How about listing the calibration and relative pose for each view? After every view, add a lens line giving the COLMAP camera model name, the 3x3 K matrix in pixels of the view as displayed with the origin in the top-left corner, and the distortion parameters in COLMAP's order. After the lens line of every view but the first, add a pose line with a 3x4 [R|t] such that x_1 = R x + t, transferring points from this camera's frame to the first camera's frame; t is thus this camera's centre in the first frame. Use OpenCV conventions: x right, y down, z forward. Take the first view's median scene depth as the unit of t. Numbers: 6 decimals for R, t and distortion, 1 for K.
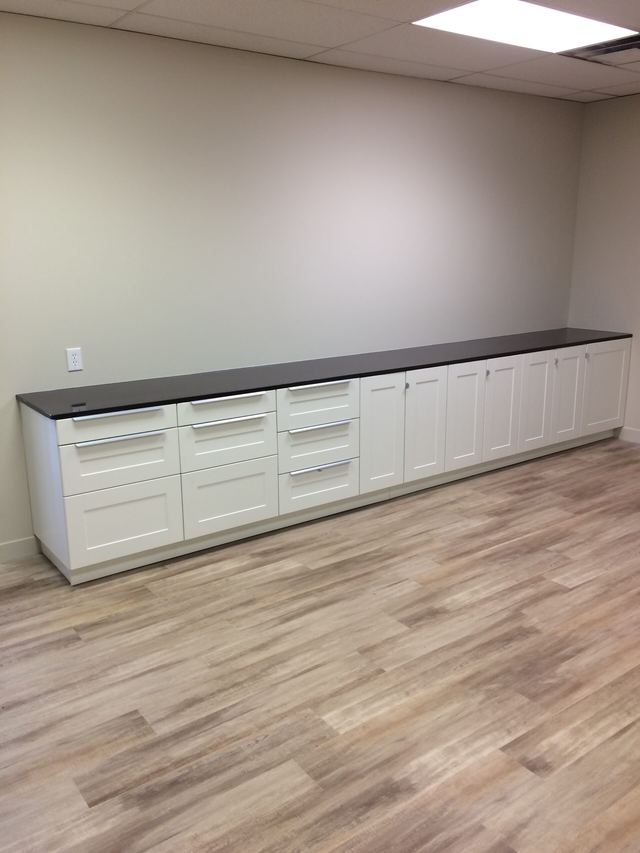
lens RADIAL K [[730.1, 0, 317.7], [0, 730.1, 424.0], [0, 0, 1]] dist [0.101443, -0.134038]
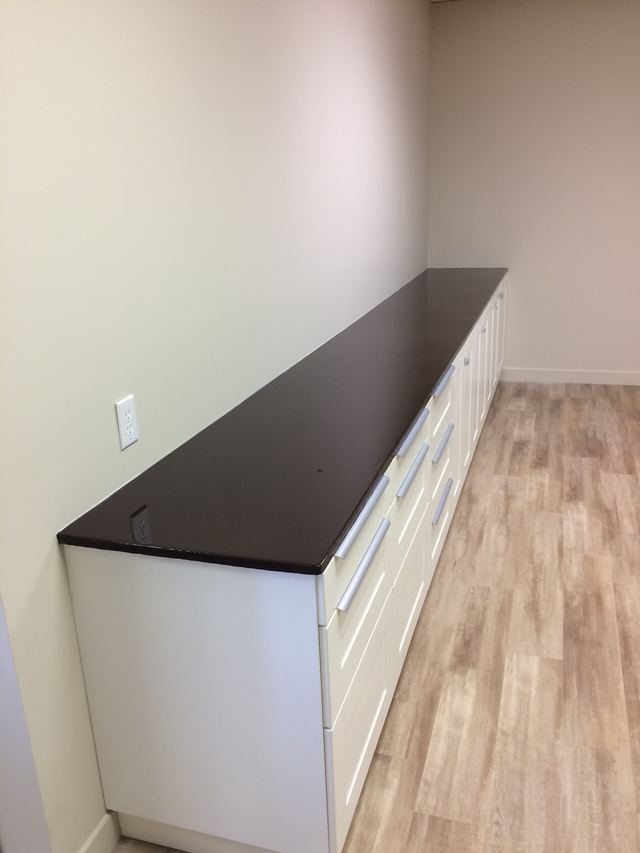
lens RADIAL K [[730.1, 0, 317.7], [0, 730.1, 424.0], [0, 0, 1]] dist [0.101443, -0.134038]
pose [[0.809777, -0.208230, 0.548545, -0.511800], [0.172453, 0.978080, 0.116703, -0.125565], [-0.560822, 0.000095, 0.827937, 0.577108]]
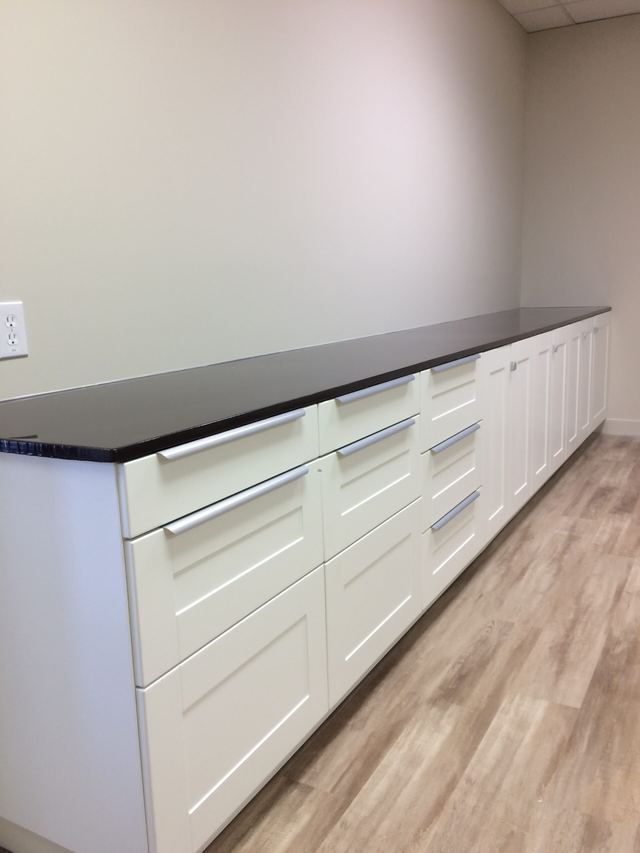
lens RADIAL K [[730.1, 0, 317.7], [0, 730.1, 424.0], [0, 0, 1]] dist [0.101443, -0.134038]
pose [[0.911624, -0.098878, 0.398956, -0.360936], [0.123820, 0.991608, -0.037168, 0.000575], [-0.391933, 0.083282, 0.916217, 0.589960]]
